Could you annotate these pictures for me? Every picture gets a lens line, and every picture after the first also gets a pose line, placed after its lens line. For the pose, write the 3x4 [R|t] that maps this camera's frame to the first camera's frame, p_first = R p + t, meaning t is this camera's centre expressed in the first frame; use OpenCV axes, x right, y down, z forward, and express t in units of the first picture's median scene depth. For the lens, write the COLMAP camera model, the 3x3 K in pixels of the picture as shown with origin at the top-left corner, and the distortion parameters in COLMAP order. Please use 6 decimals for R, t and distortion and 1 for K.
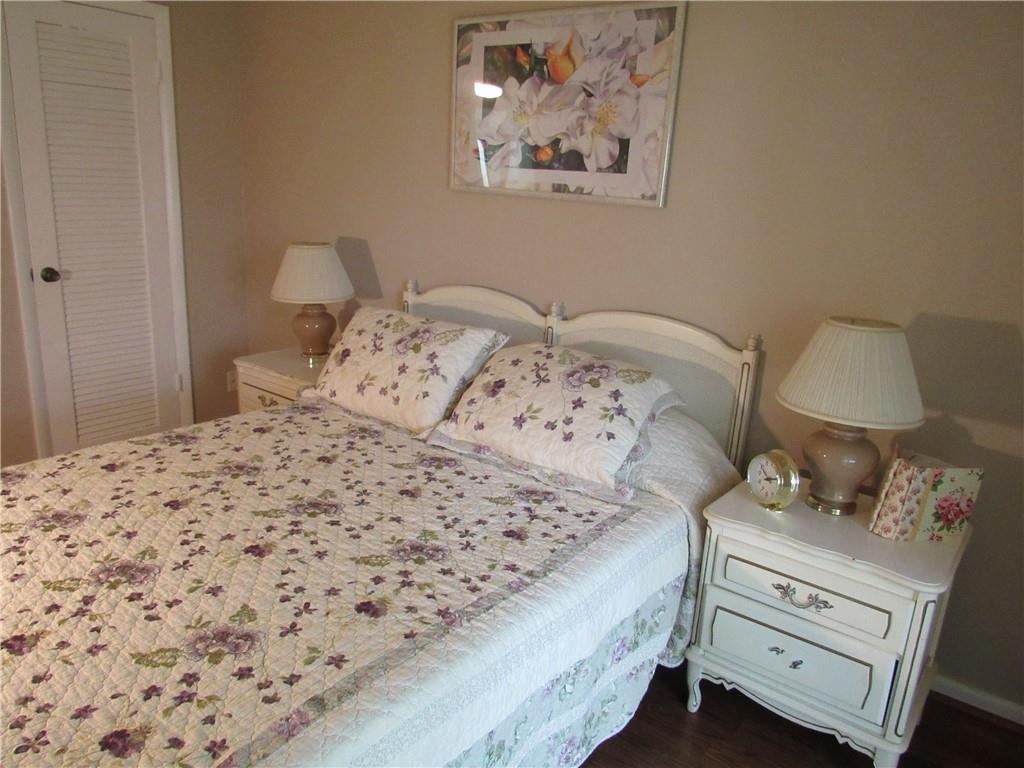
lens RADIAL K [[732.2, 0, 505.9], [0, 732.2, 386.7], [0, 0, 1]] dist [-0.031358, 0.011694]
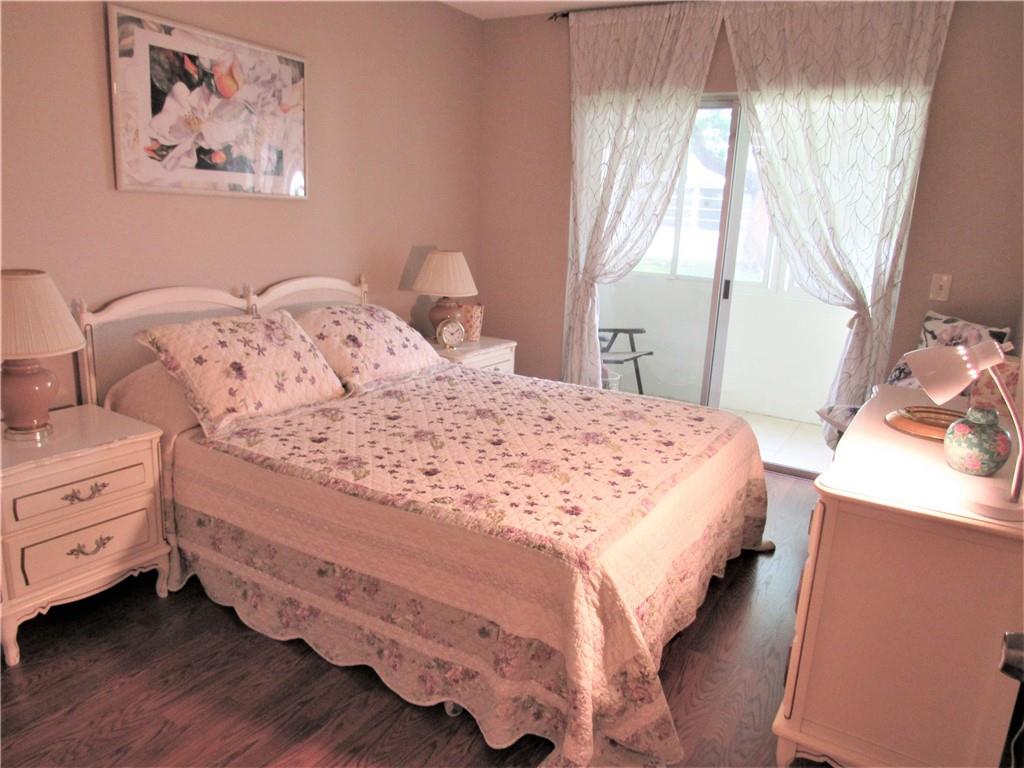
lens RADIAL K [[732.2, 0, 518.0], [0, 732.2, 384.9], [0, 0, 1]] dist [-0.031358, 0.011694]
pose [[-0.115704, -0.290308, 0.949913, -1.225742], [0.214476, 0.926473, 0.309269, -0.249781], [-0.969852, 0.239517, -0.044933, 0.709567]]
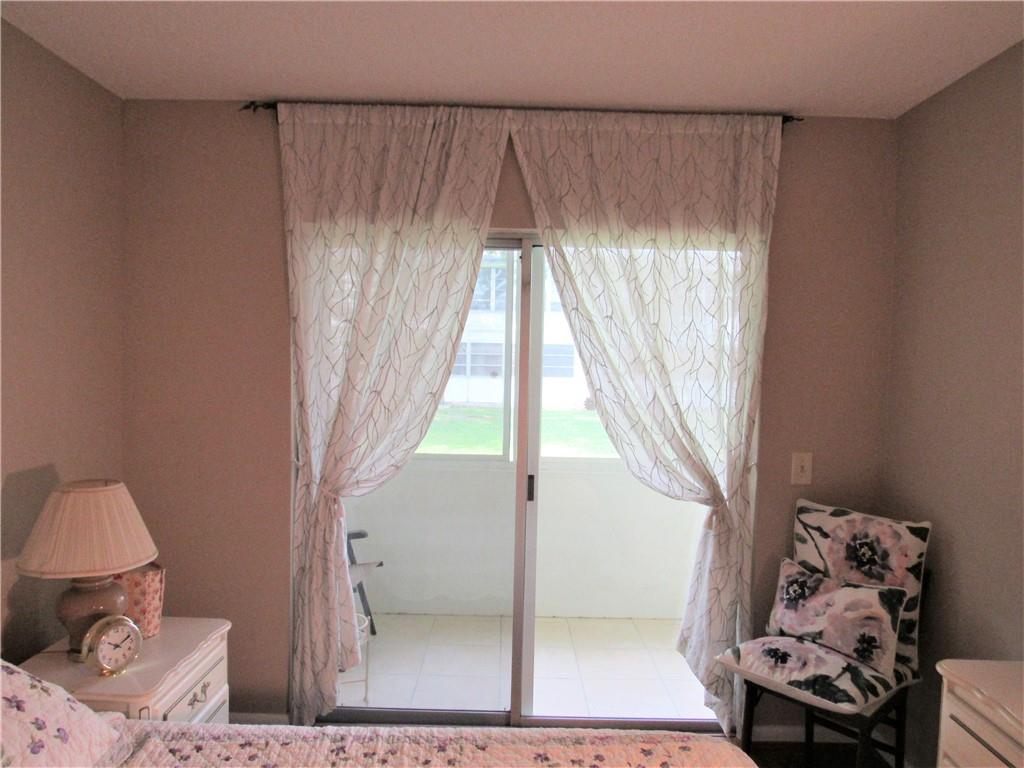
lens RADIAL K [[732.2, 0, 513.1], [0, 732.2, 379.6], [0, 0, 1]] dist [-0.031358, 0.011694]
pose [[-0.612009, -0.089167, 0.785808, -0.575042], [0.159180, 0.959400, 0.232839, -0.292507], [-0.774665, 0.267585, -0.572968, 0.787426]]
